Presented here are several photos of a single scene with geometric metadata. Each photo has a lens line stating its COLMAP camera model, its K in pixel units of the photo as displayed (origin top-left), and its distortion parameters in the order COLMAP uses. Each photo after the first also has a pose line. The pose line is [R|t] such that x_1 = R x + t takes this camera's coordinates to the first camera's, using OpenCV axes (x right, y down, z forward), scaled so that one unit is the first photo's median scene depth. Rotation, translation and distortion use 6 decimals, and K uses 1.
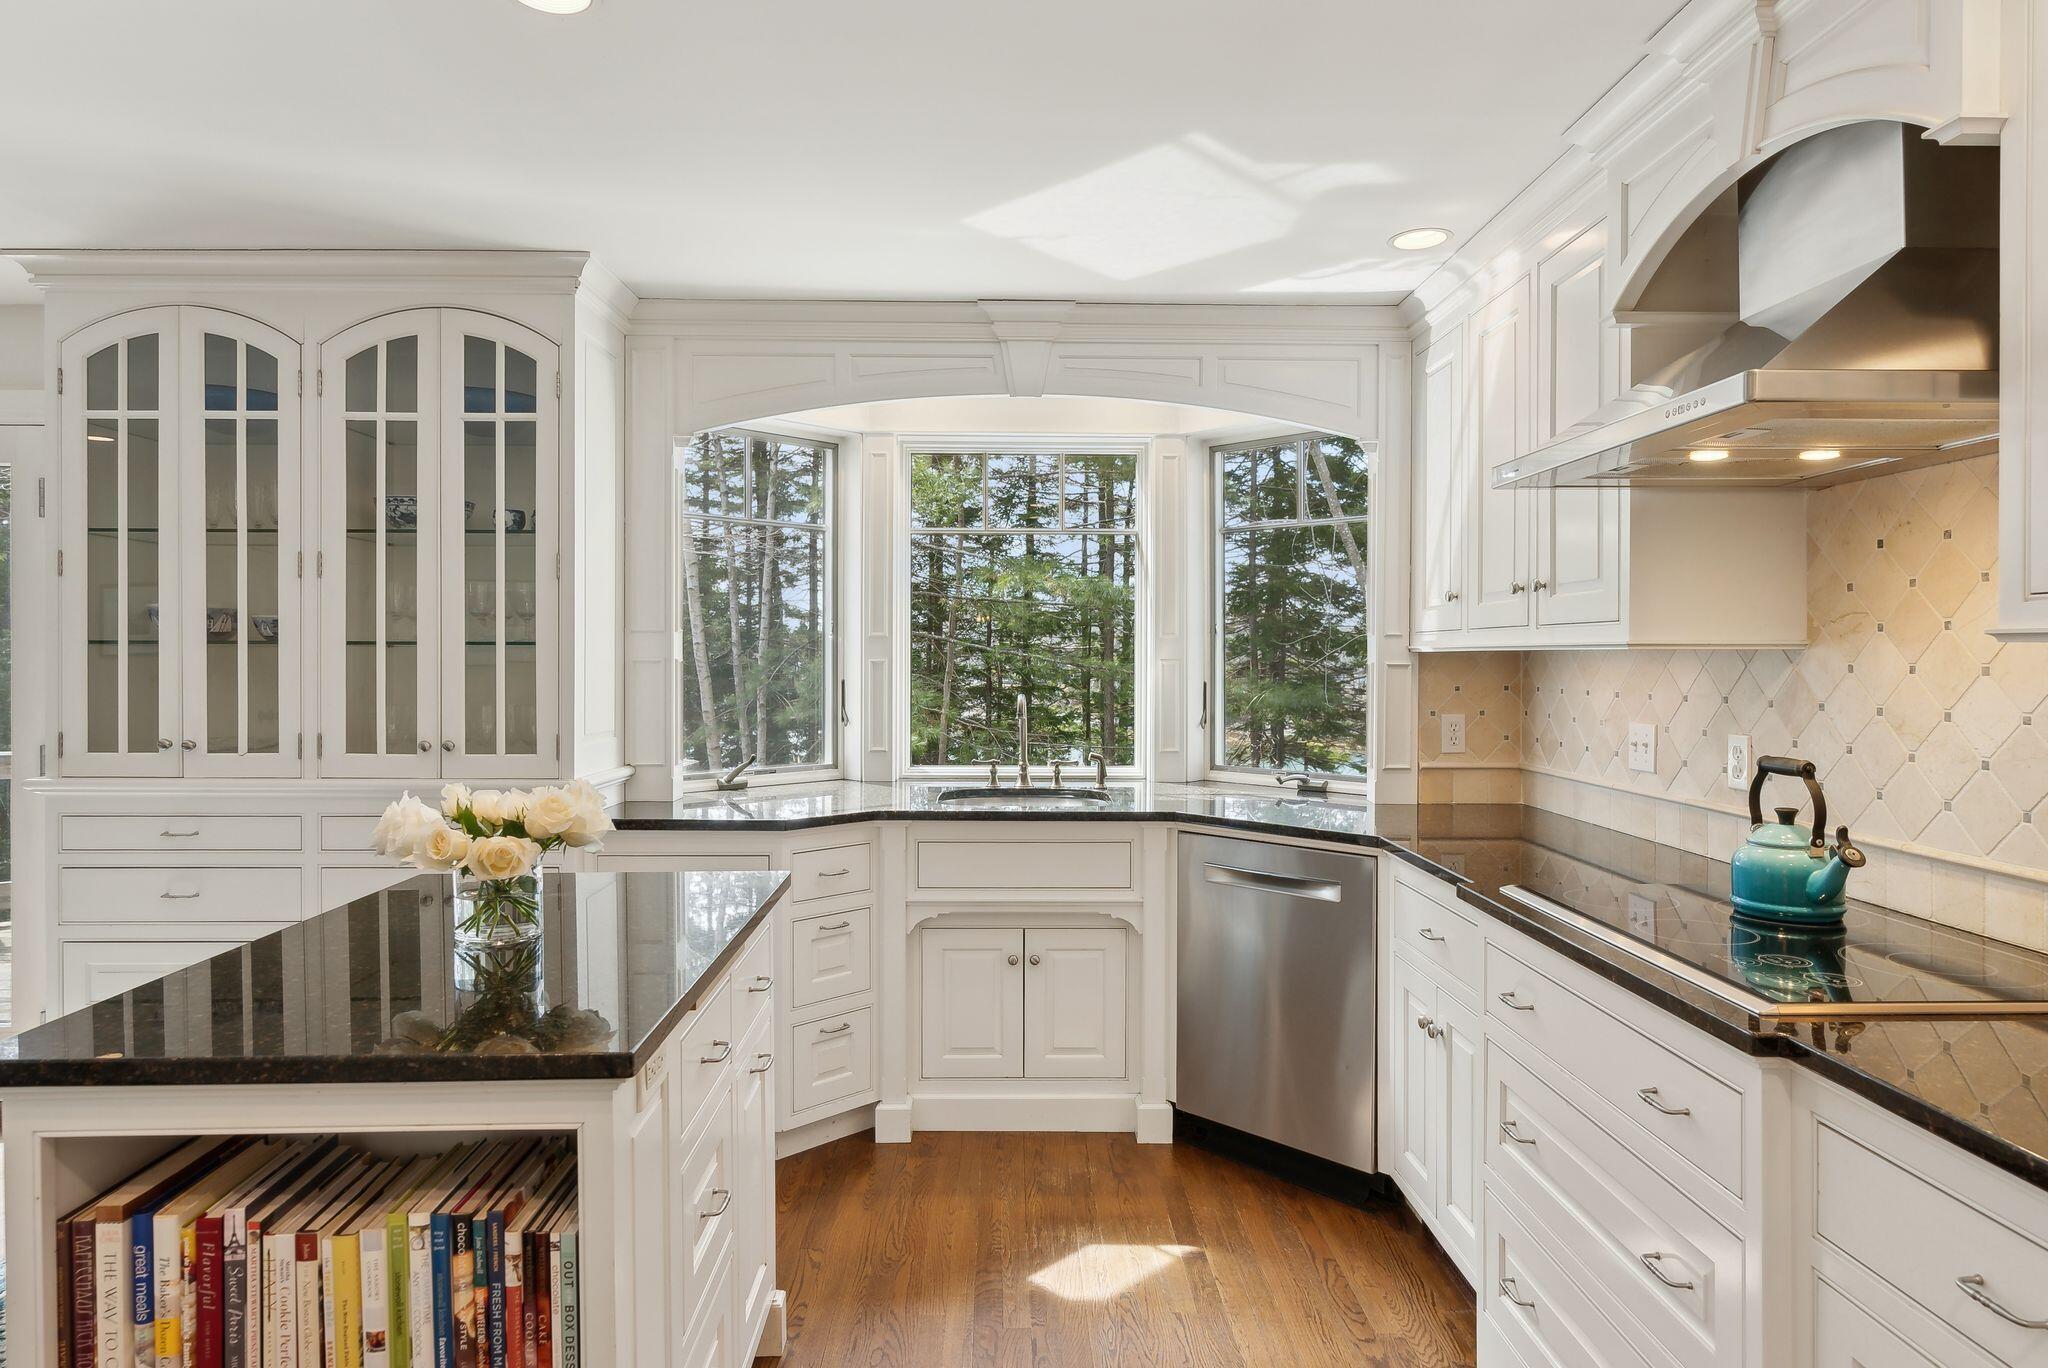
lens RADIAL K [[1176.0, 0, 1026.4], [0, 1176.0, 669.4], [0, 0, 1]] dist [0.002758, -0.000522]
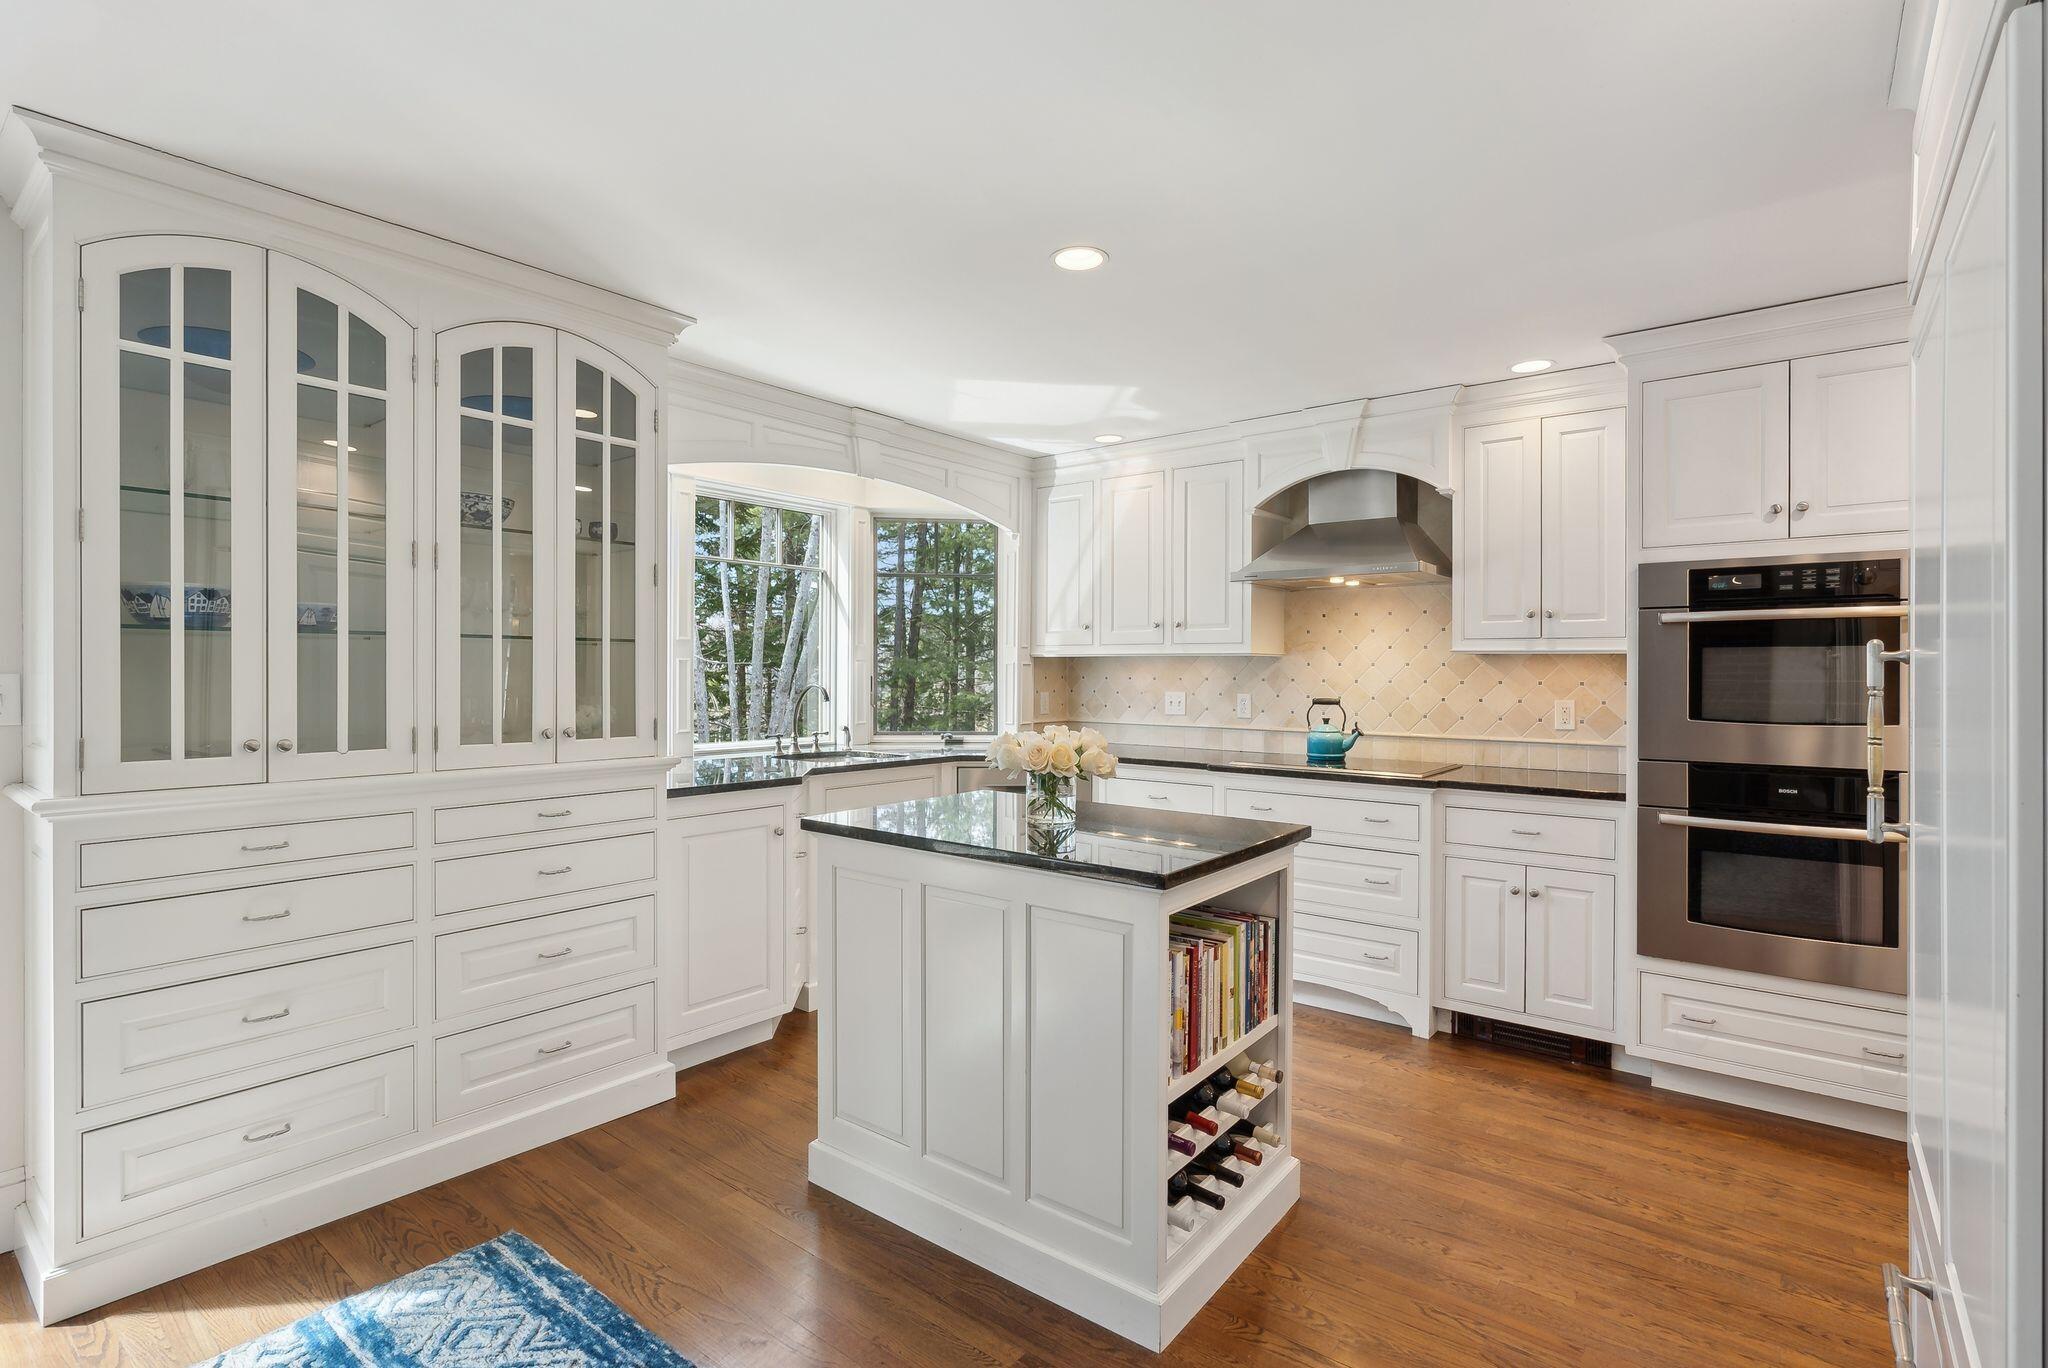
lens RADIAL K [[982.3, 0, 1021.8], [0, 982.3, 675.9], [0, 0, 1]] dist [-0.007926, 0.001075]
pose [[0.635259, -0.003968, 0.772289, -0.921818], [0.003979, 0.999990, 0.001865, 0.012340], [-0.772289, 0.001888, 0.635269, 0.095677]]
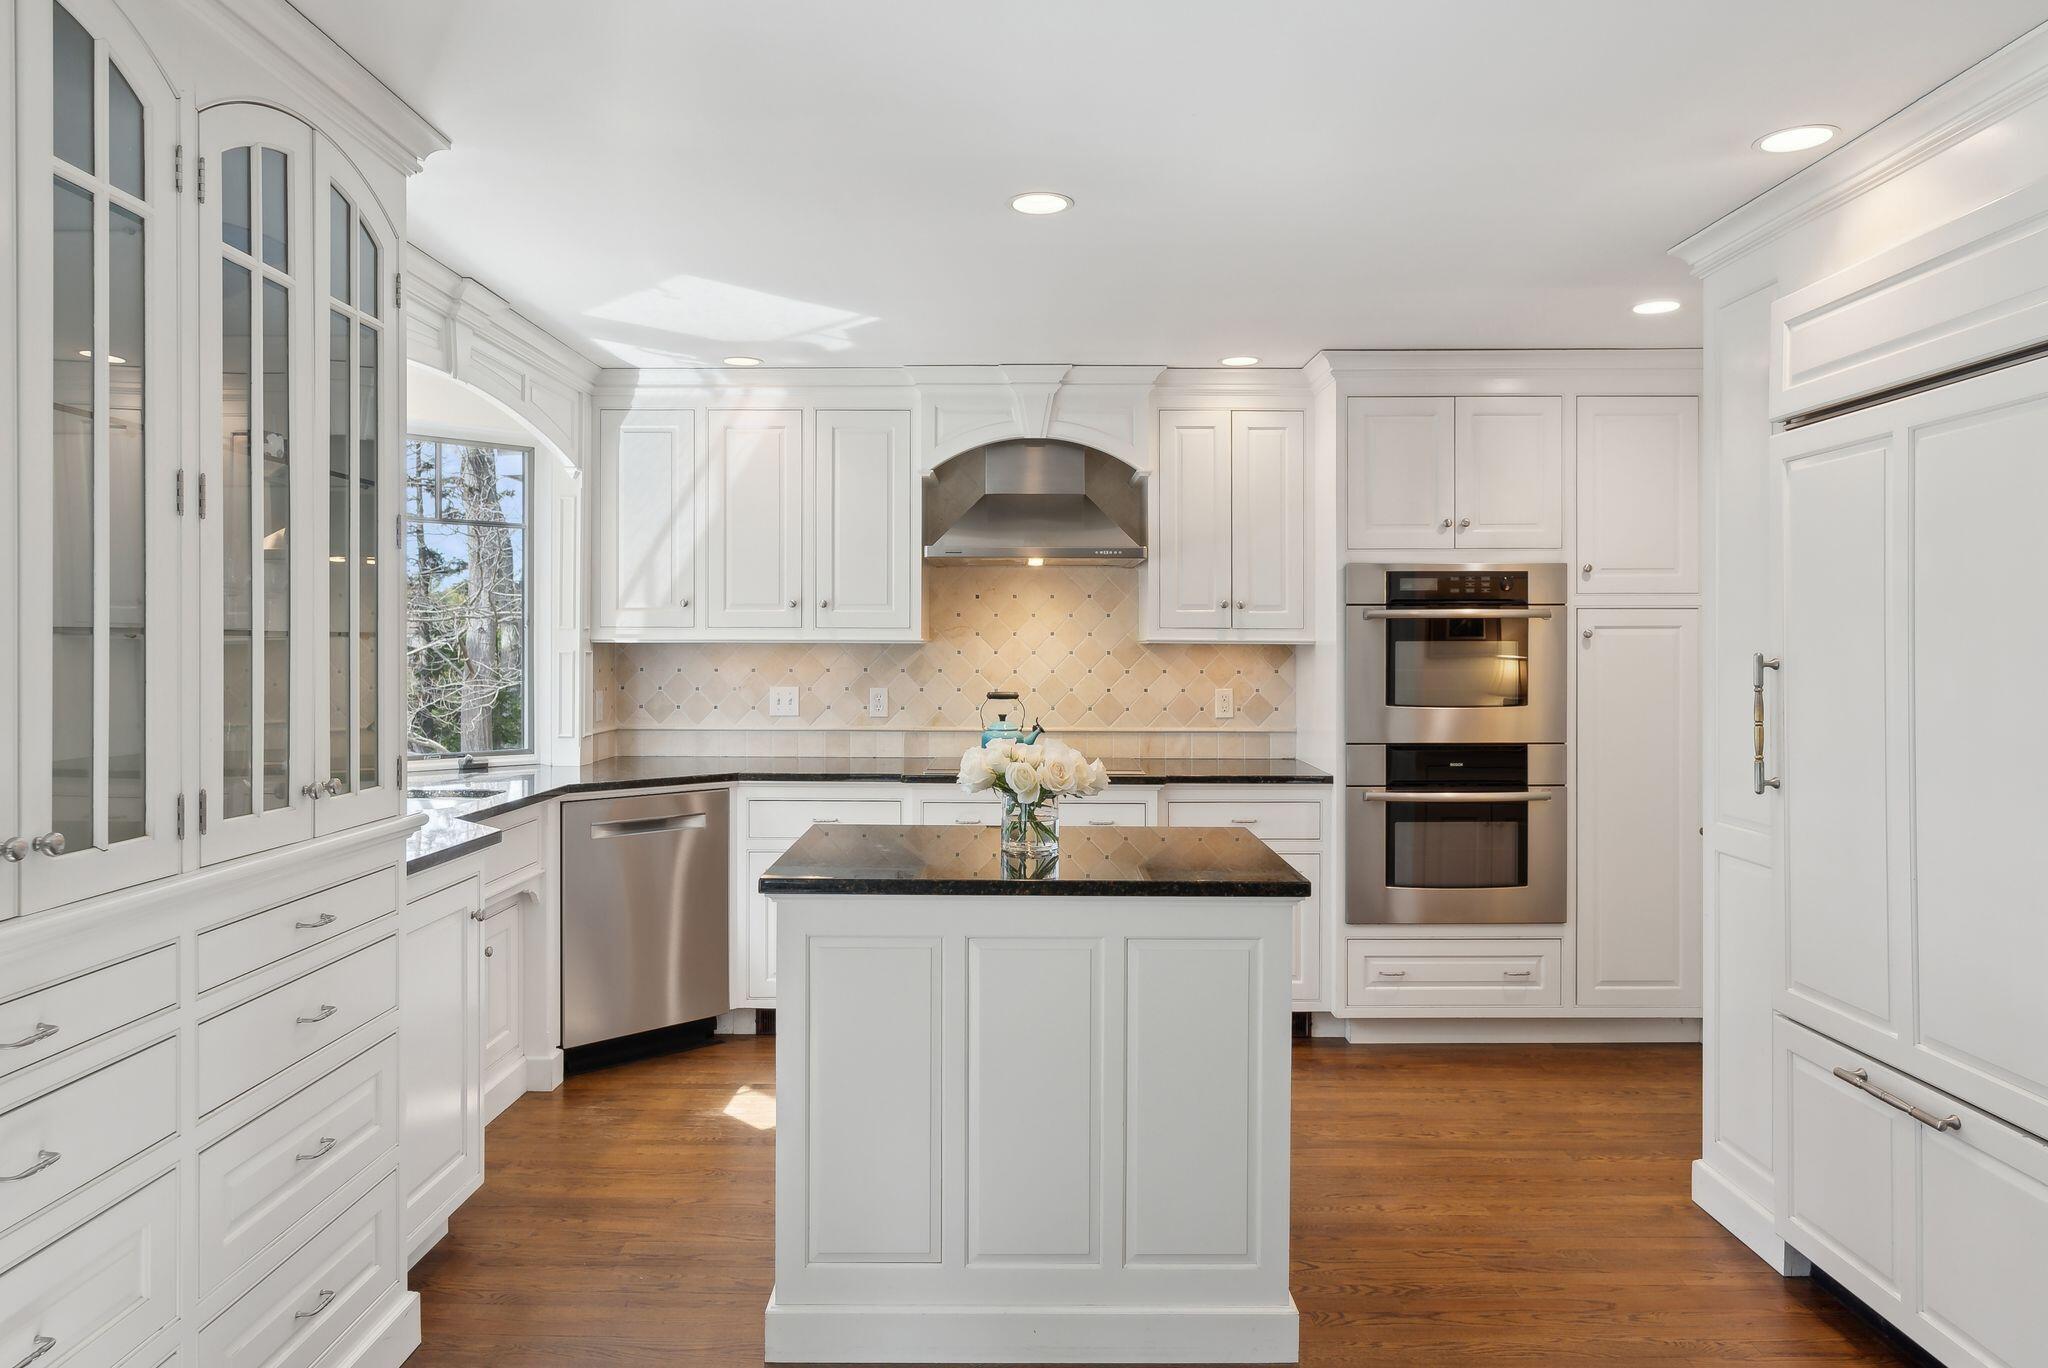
lens RADIAL K [[1329.6, 0, 1012.0], [0, 1329.6, 647.8], [0, 0, 1]] dist [-0.024991, 0.014226]
pose [[0.024192, -0.005619, 0.999692, -1.232060], [0.007156, 0.999960, 0.005448, -0.015535], [-0.999682, 0.007022, 0.024231, 0.588585]]
